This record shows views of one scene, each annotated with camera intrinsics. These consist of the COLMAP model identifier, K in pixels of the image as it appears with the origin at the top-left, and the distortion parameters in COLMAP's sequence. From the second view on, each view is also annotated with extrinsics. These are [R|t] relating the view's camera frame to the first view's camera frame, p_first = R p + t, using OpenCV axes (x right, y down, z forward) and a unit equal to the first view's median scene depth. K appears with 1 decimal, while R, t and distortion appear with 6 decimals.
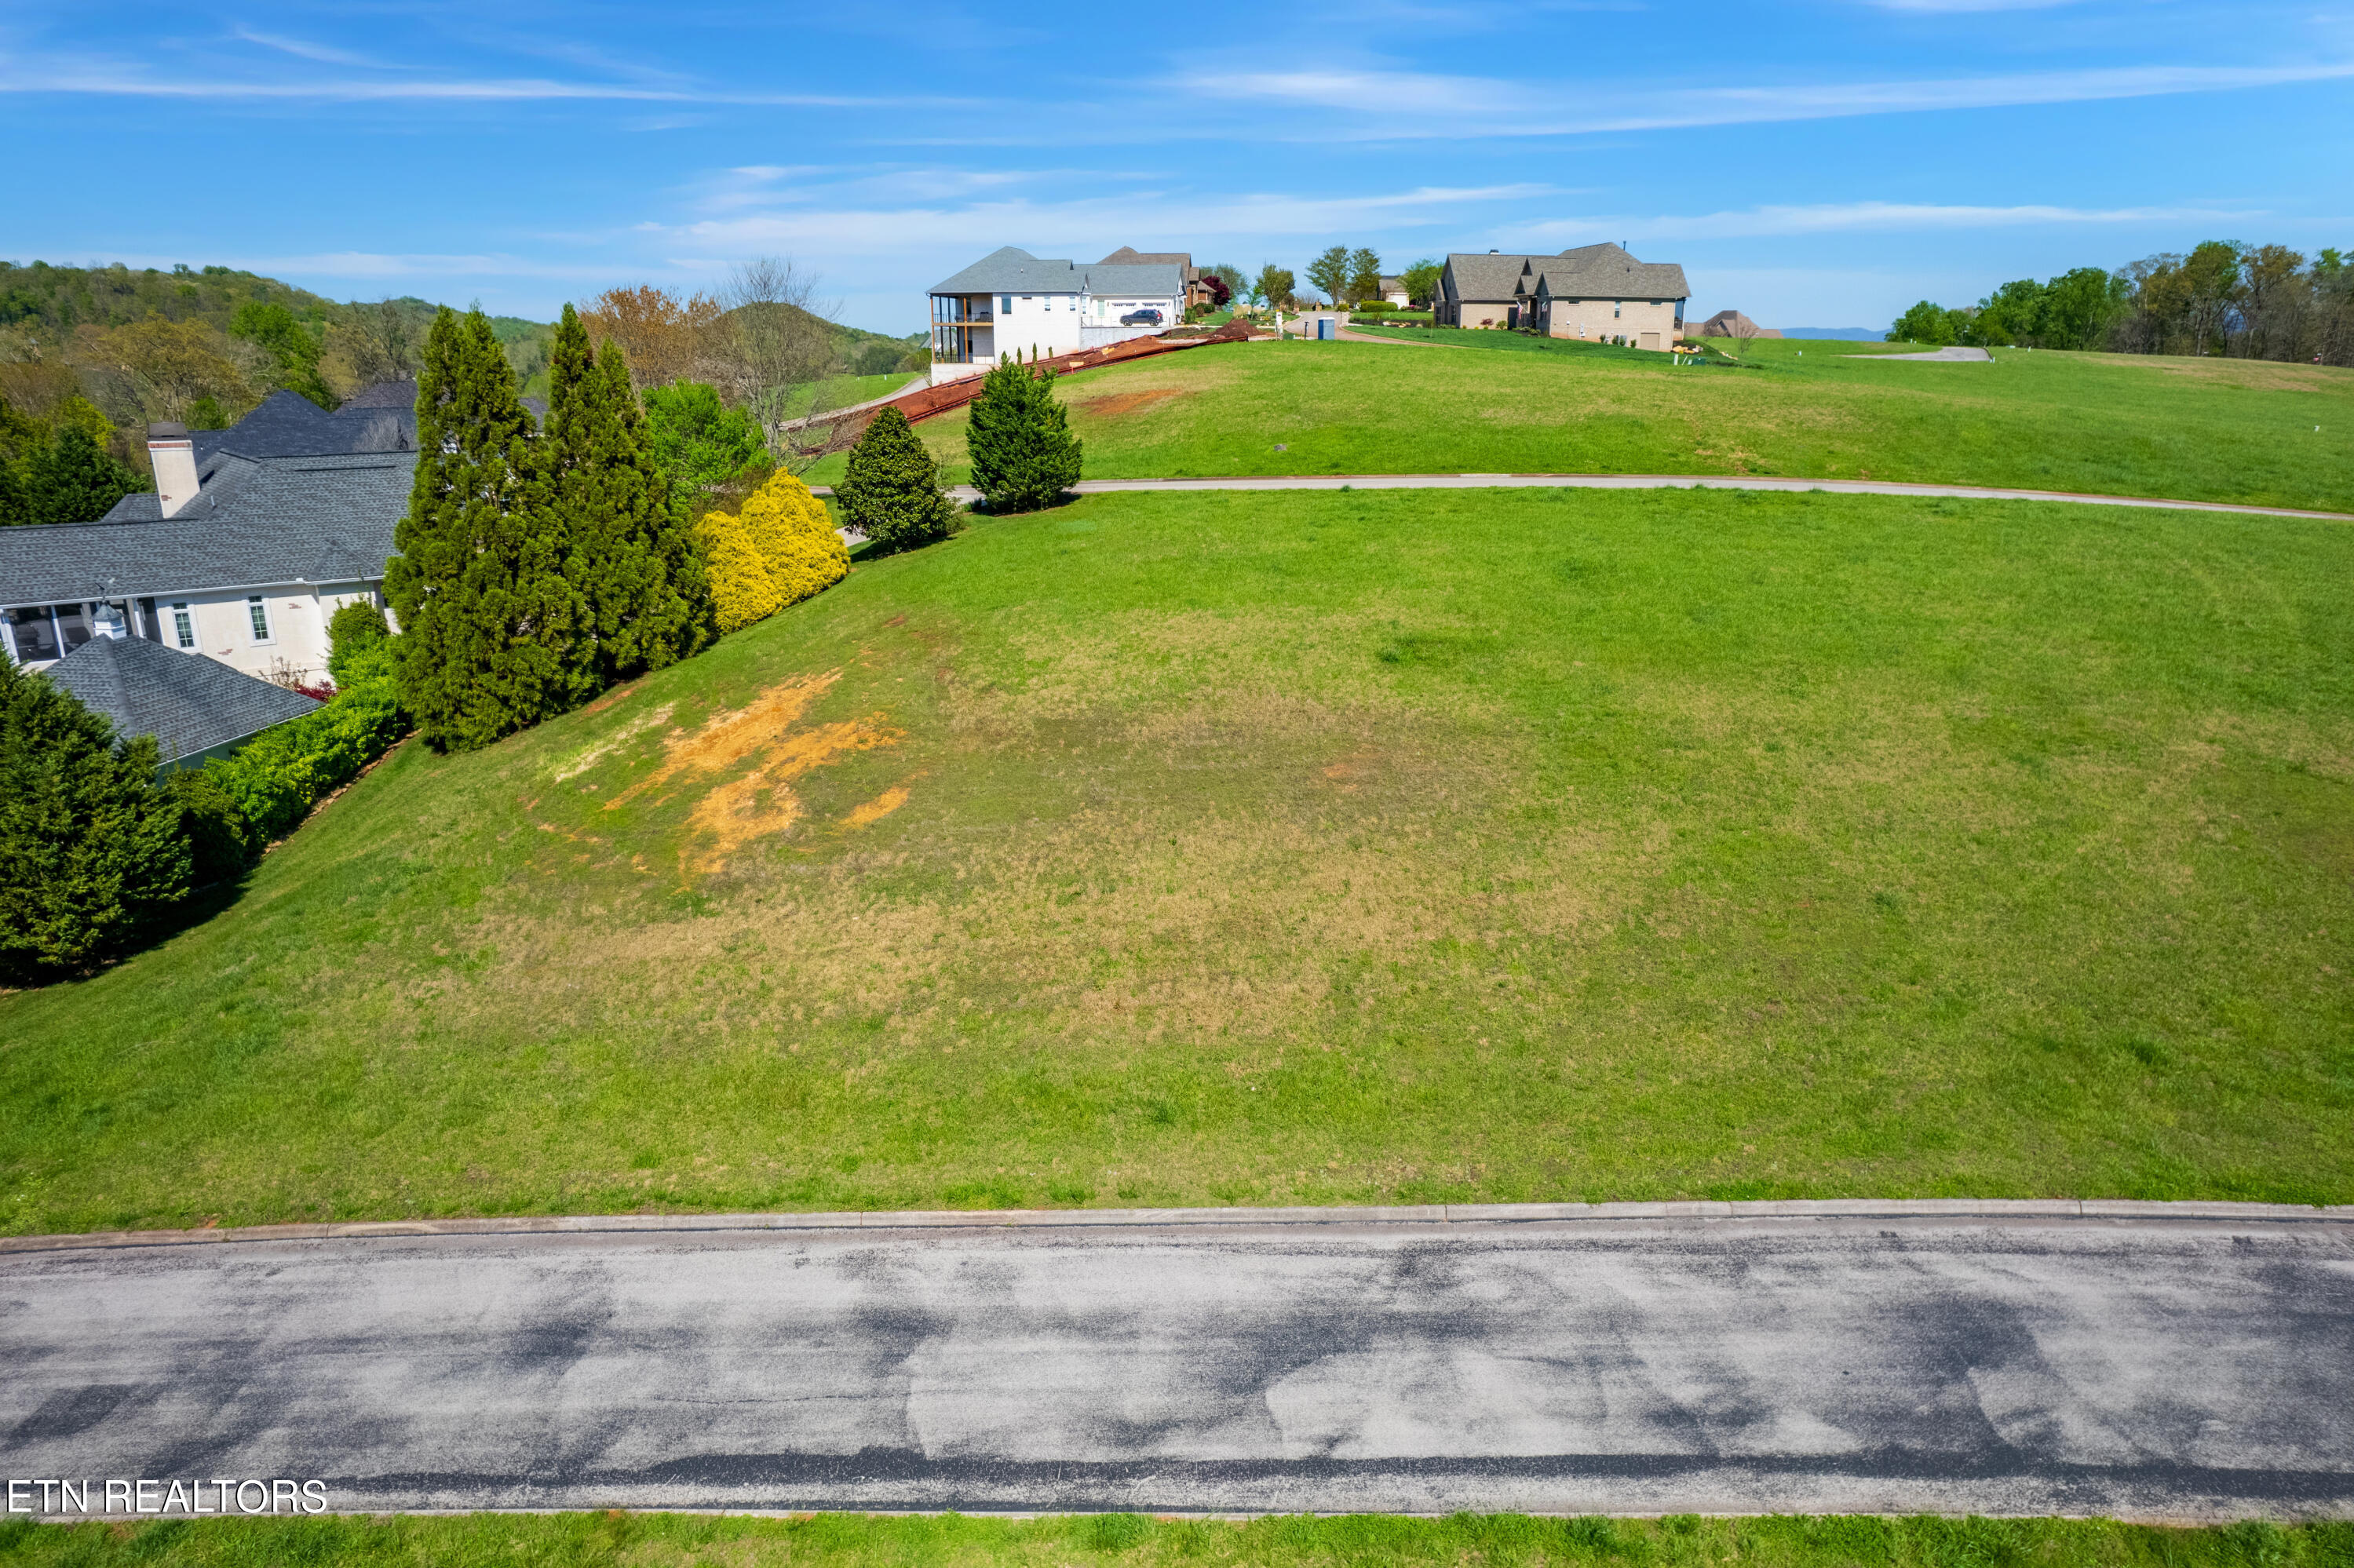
lens RADIAL K [[1496.6, 0, 1185.4], [0, 1496.6, 814.9], [0, 0, 1]] dist [-0.081695, 0.072819]
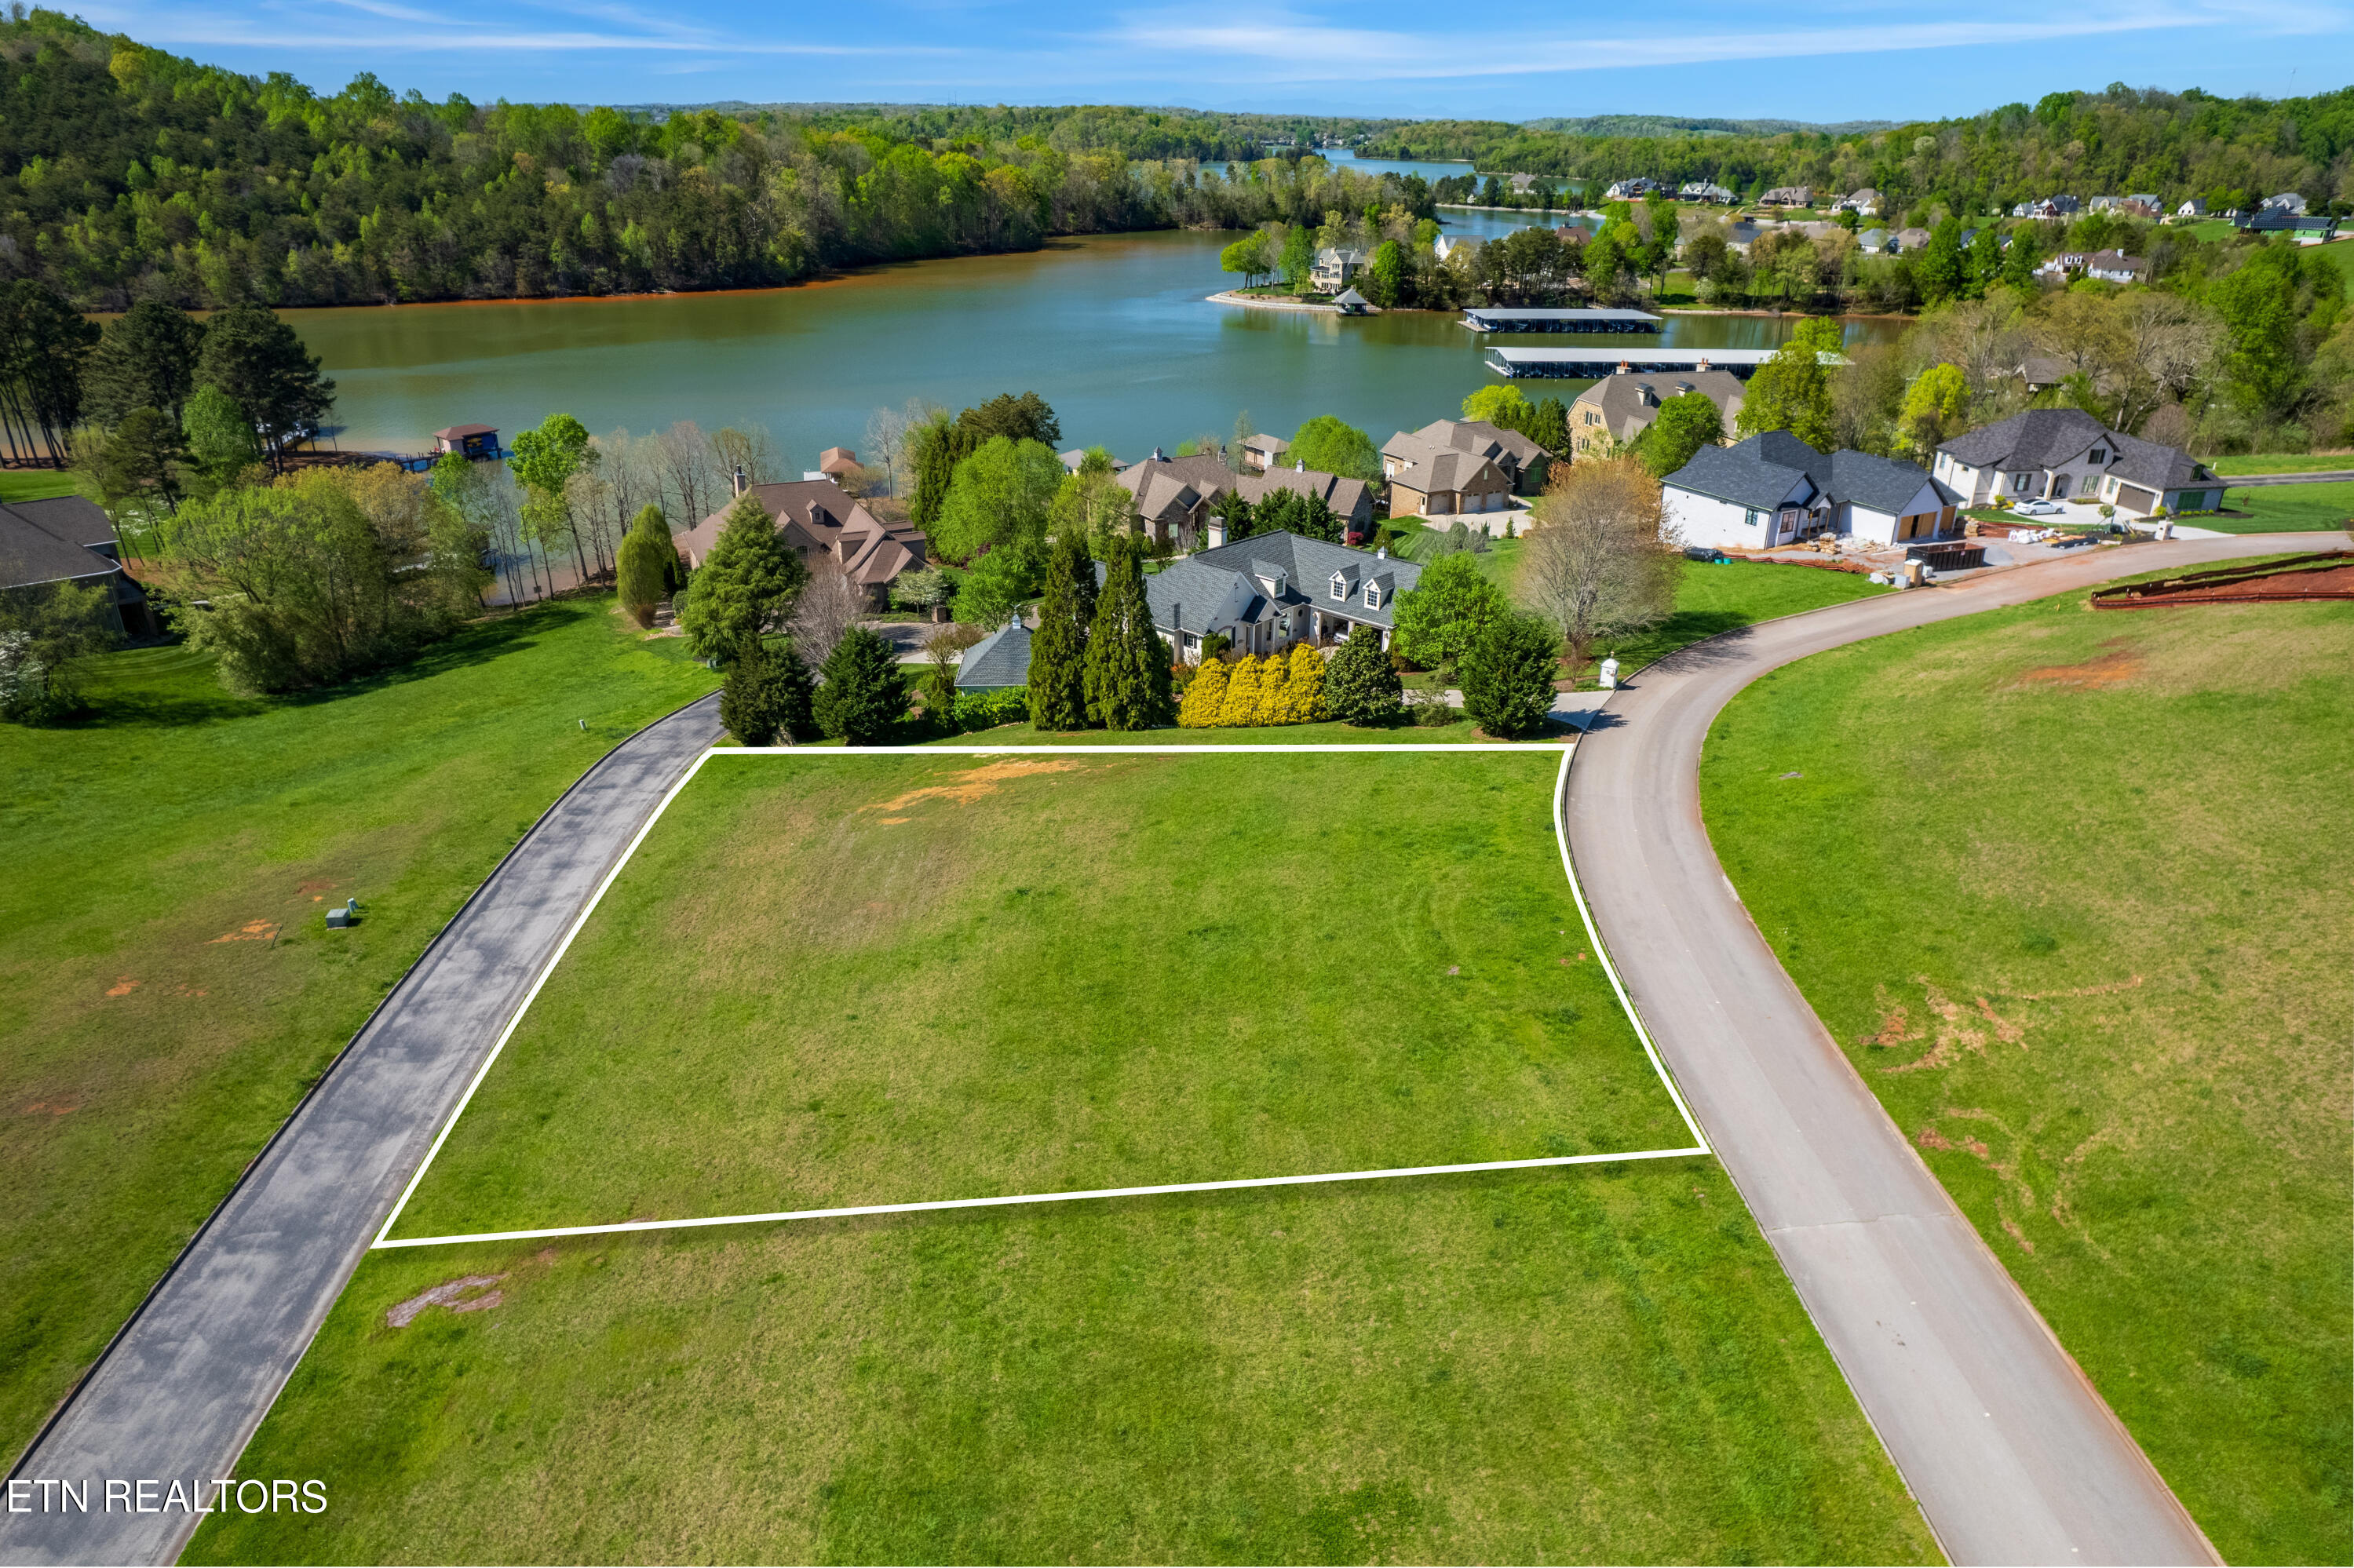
lens RADIAL K [[1496.6, 0, 1185.4], [0, 1496.6, 814.9], [0, 0, 1]] dist [-0.081695, 0.072819]
pose [[0.123507, 0.431720, -0.893512, 3.290256], [-0.309501, 0.872251, 0.378666, -1.787840], [0.942844, 0.229775, 0.241347, 1.626664]]
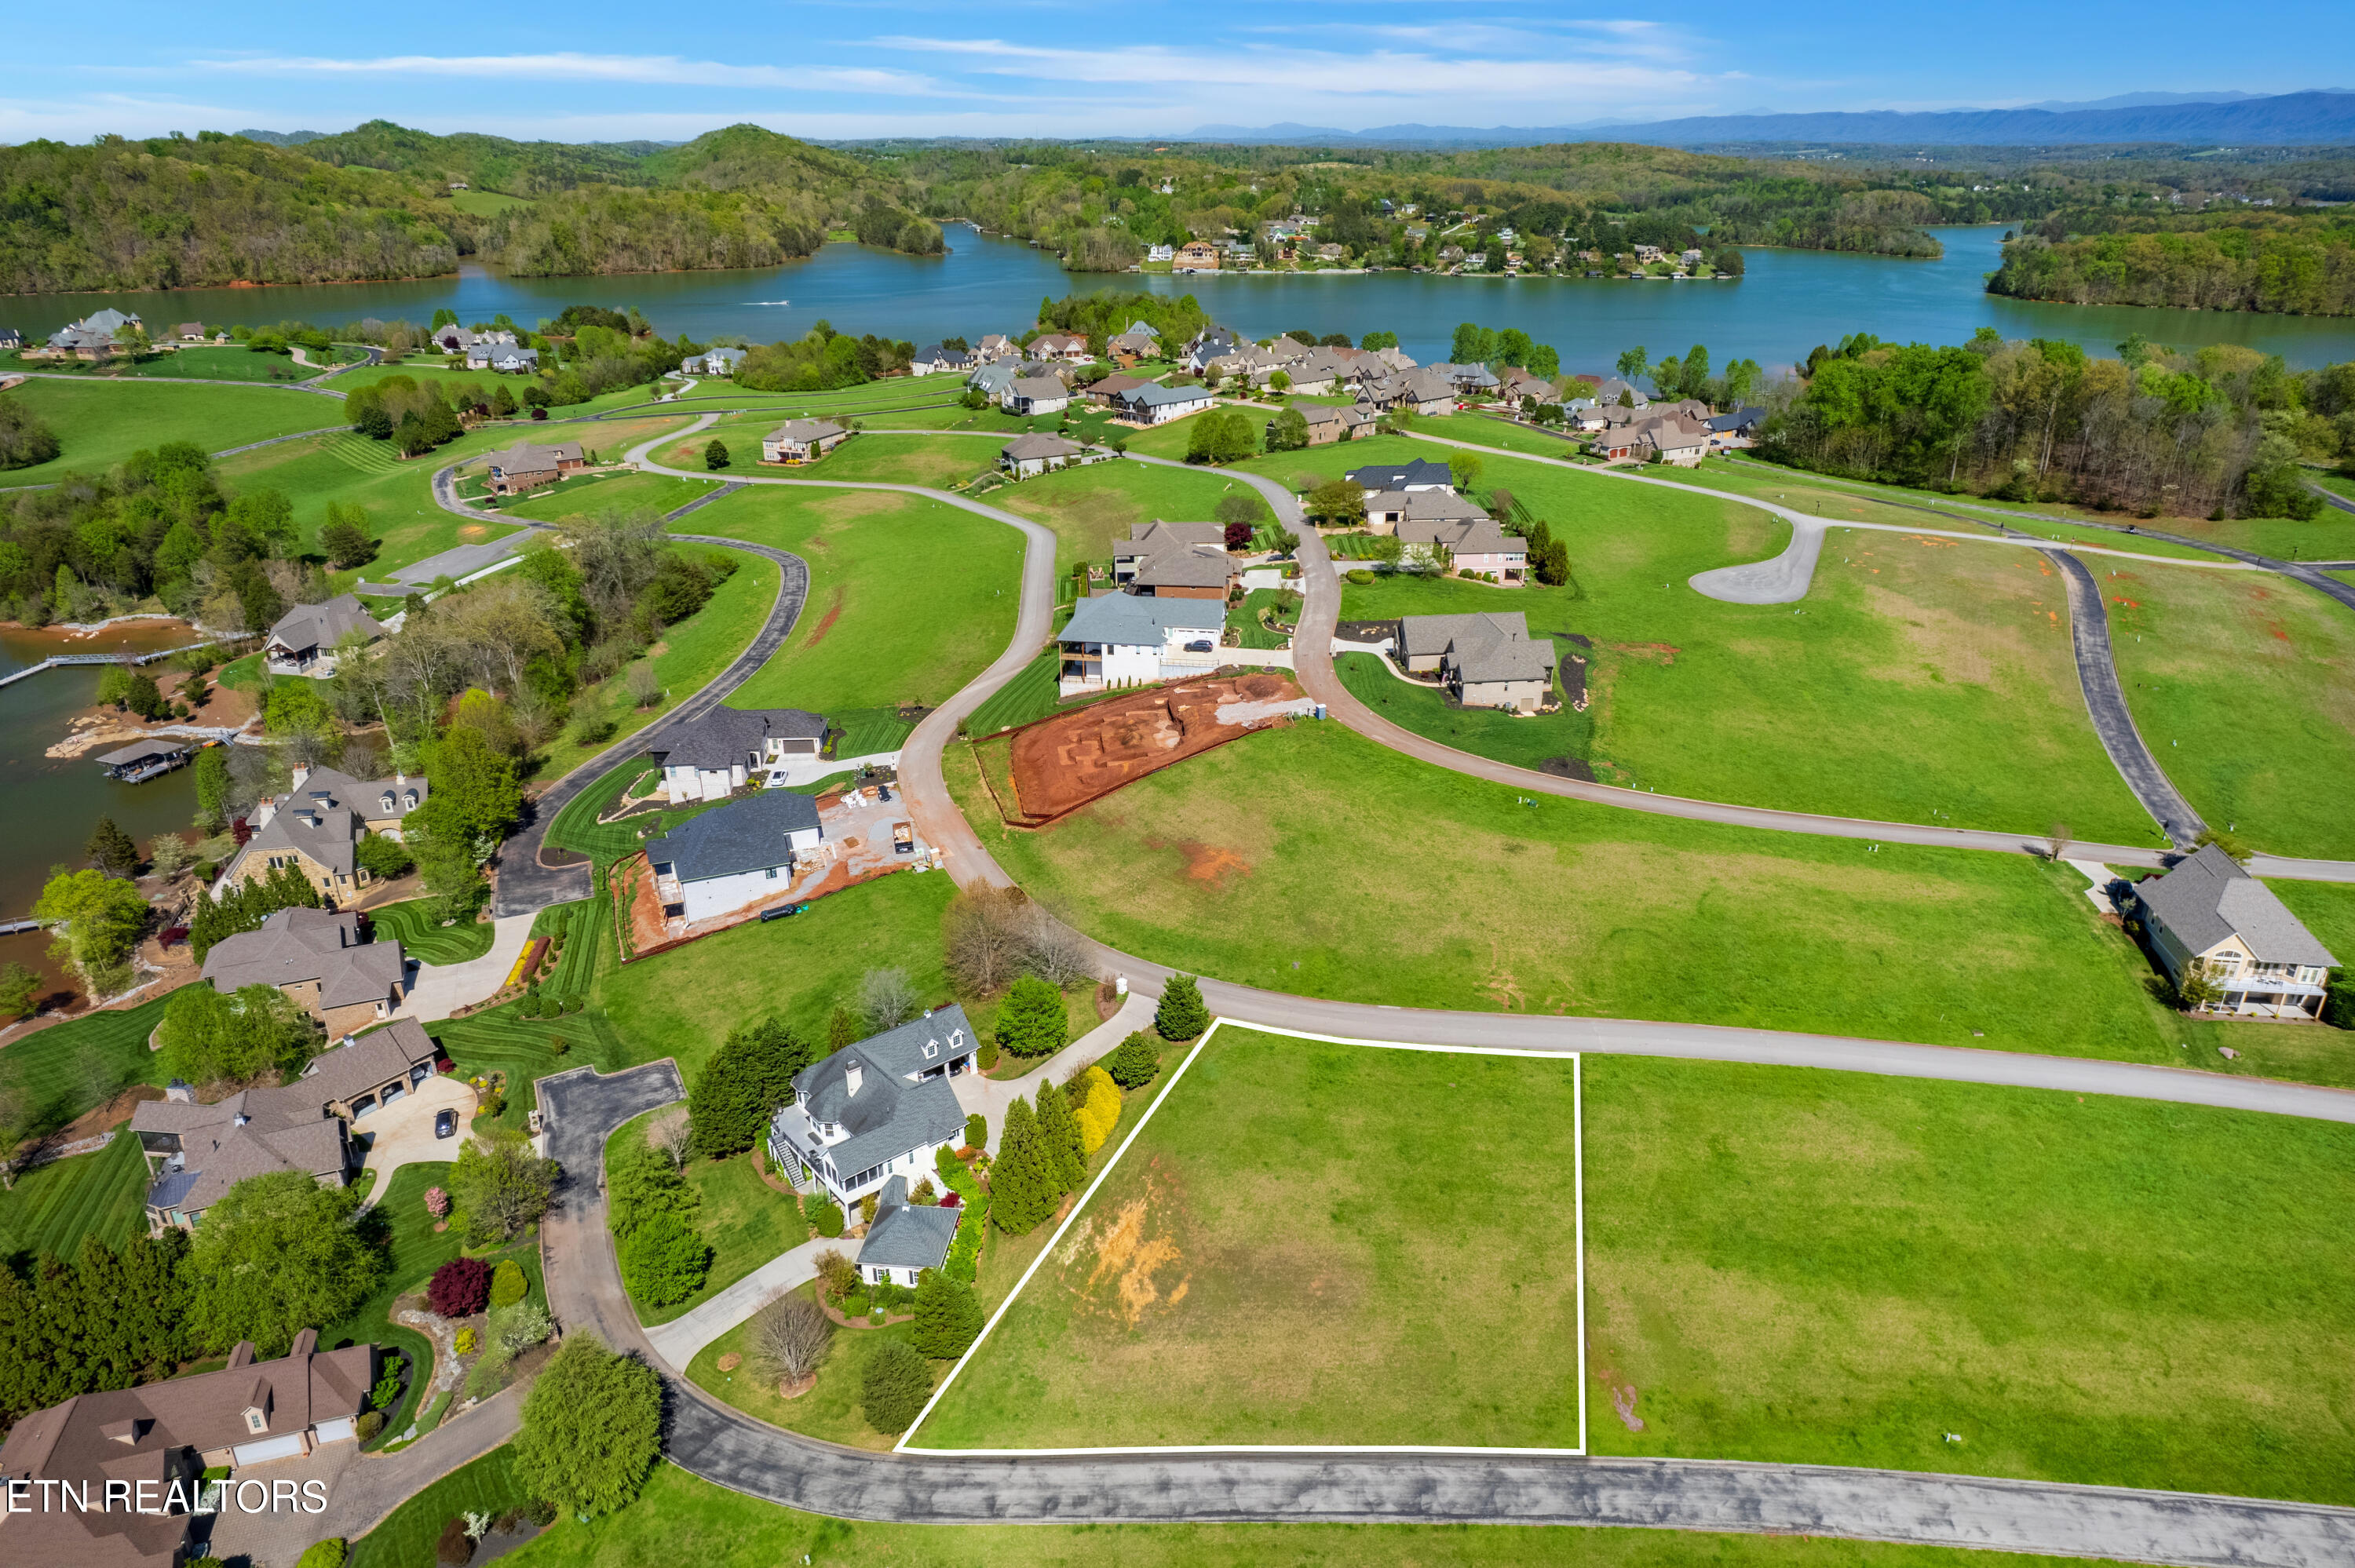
lens RADIAL K [[1497.2, 0, 1185.9], [0, 1497.2, 814.9], [0, 0, 1]] dist [-0.081695, 0.072819]
pose [[0.999978, -0.006581, 0.000210, -0.345432], [0.006507, 0.992708, 0.120371, -2.758463], [-0.001001, -0.120367, 0.992729, -4.102065]]
